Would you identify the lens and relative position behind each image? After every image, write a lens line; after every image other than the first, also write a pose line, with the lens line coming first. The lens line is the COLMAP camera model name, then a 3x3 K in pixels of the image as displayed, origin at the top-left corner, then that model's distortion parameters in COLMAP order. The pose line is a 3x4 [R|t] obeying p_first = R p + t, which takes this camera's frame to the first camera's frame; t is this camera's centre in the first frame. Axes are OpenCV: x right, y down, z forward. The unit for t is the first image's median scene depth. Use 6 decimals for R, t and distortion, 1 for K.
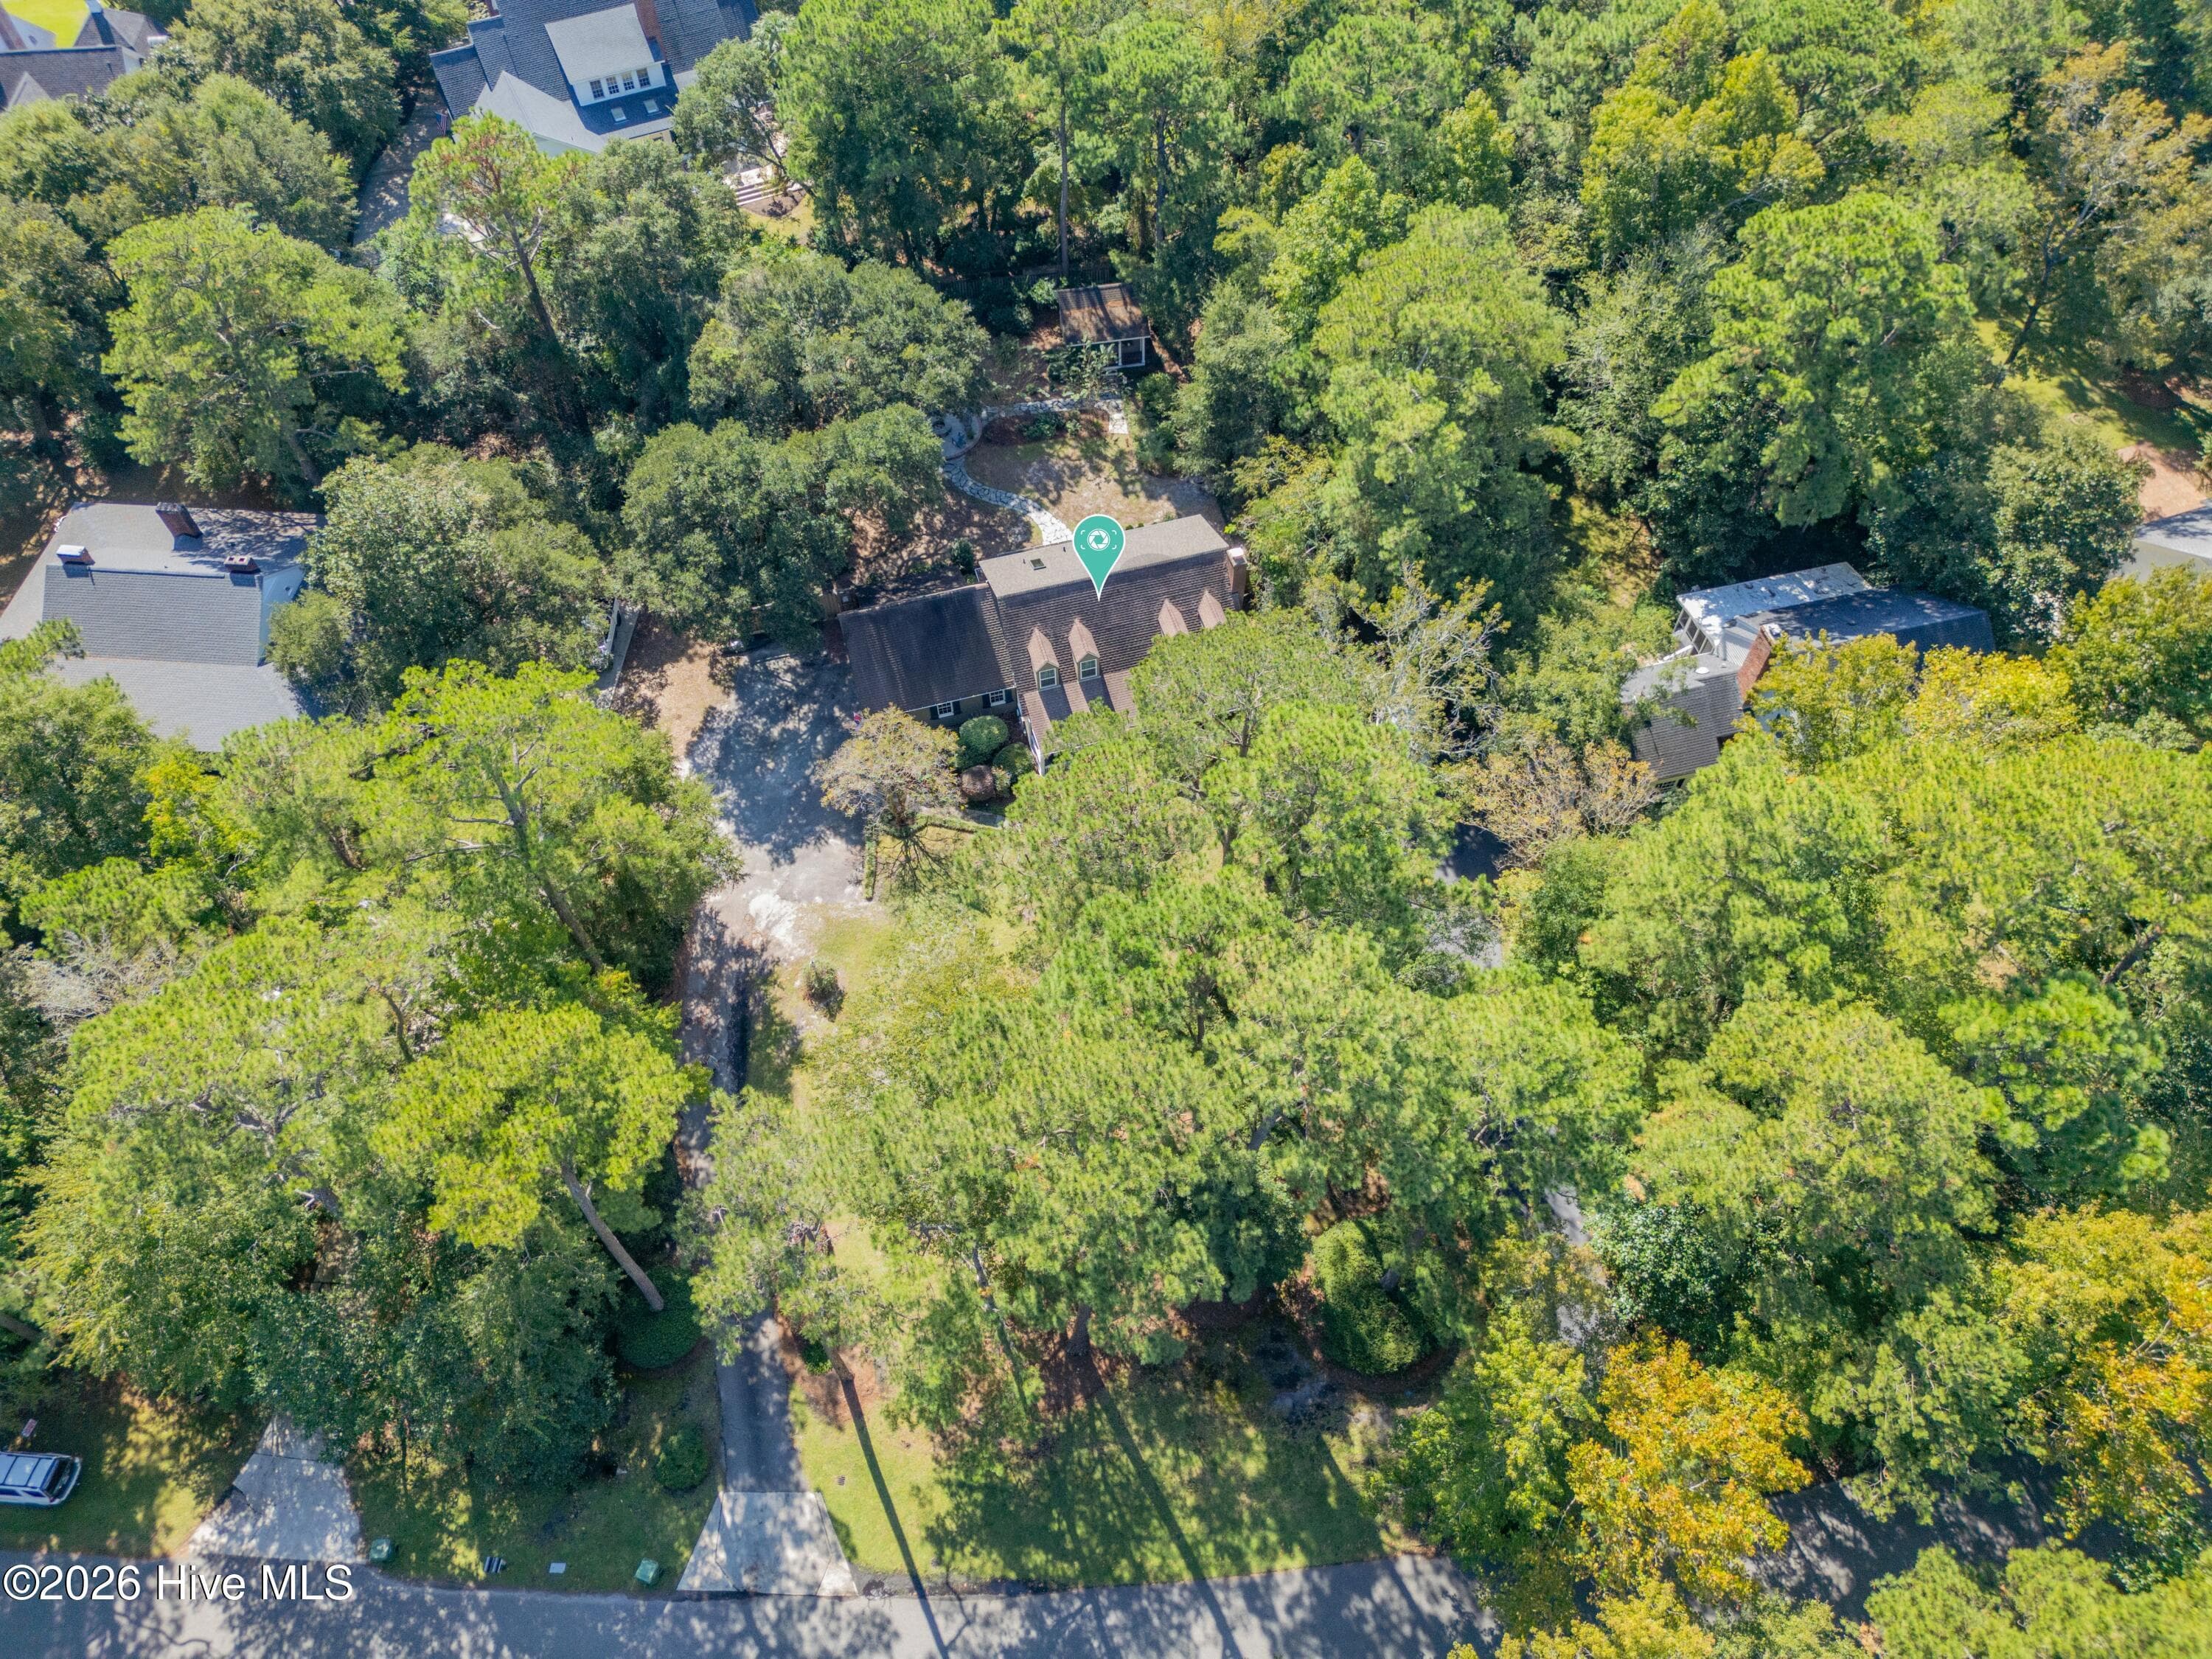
lens RADIAL K [[1552.6, 0, 1110.2], [0, 1552.6, 836.4], [0, 0, 1]] dist [0.044785, -0.033859]
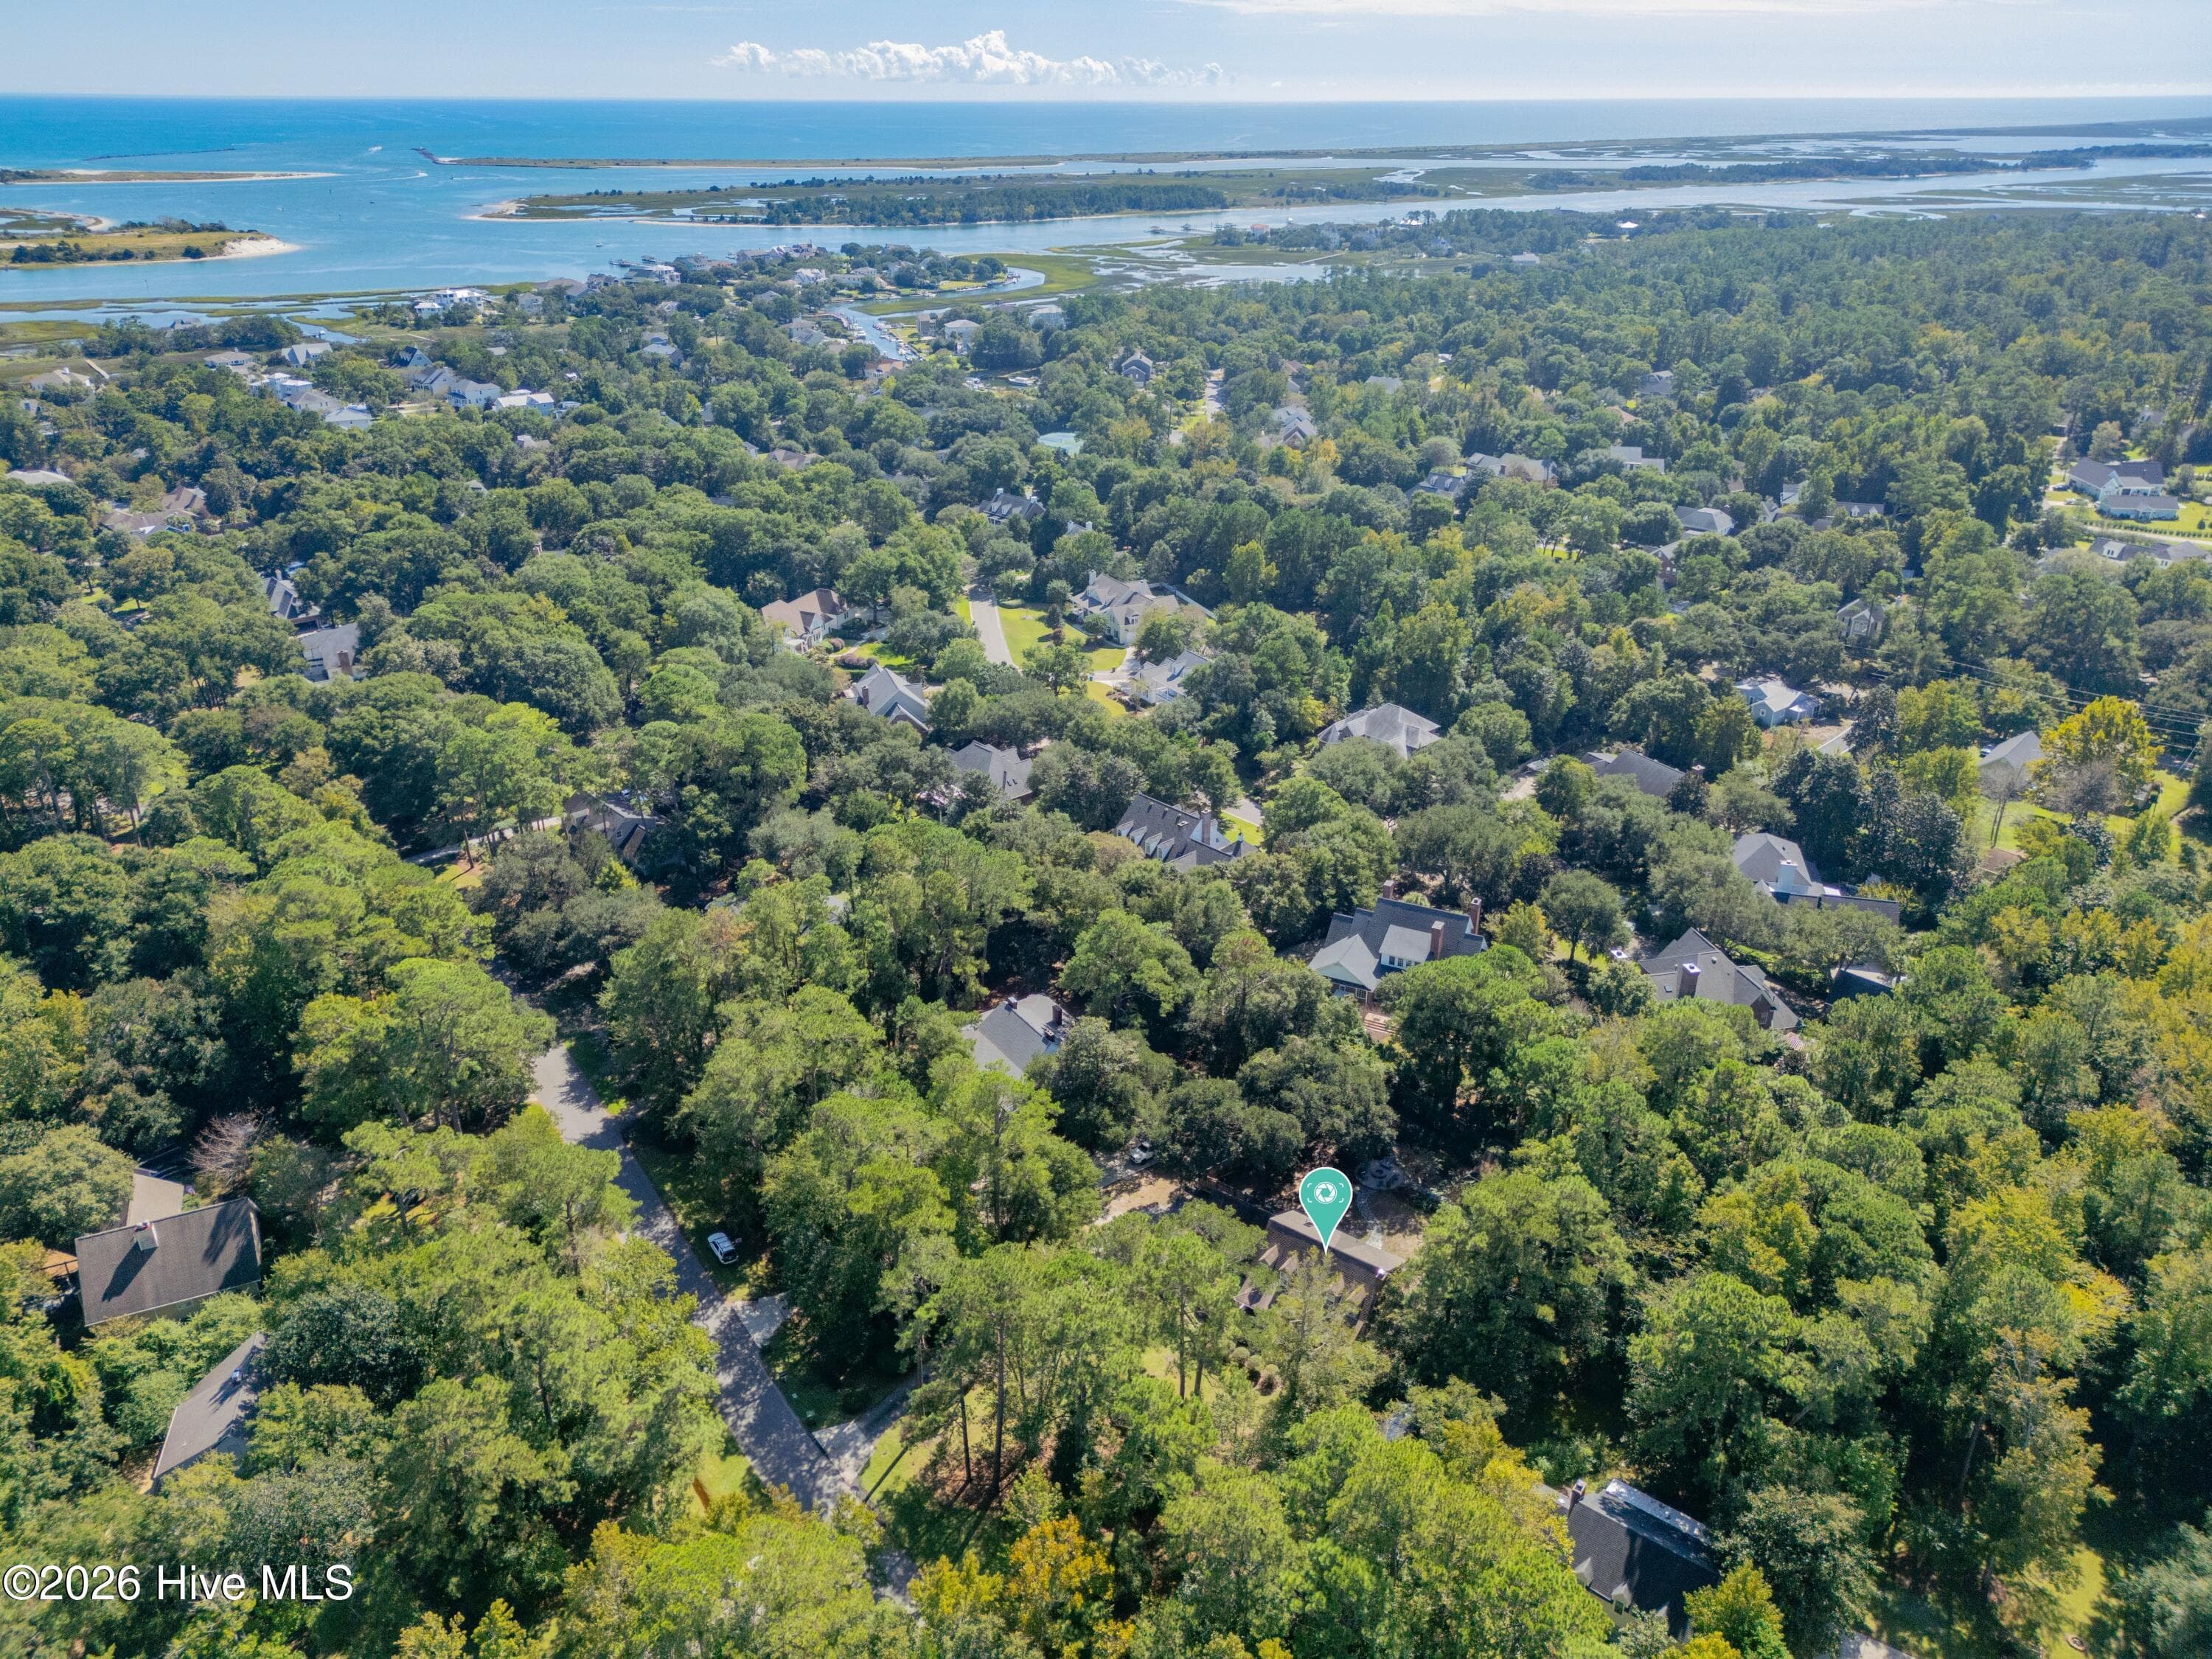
lens RADIAL K [[1552.6, 0, 1105.3], [0, 1552.6, 822.9], [0, 0, 1]] dist [0.044785, -0.033859]
pose [[0.613453, 0.338791, -0.713369, 1.001771], [-0.654928, 0.723012, -0.219827, 0.046723], [0.441299, 0.602059, 0.665417, -0.654527]]
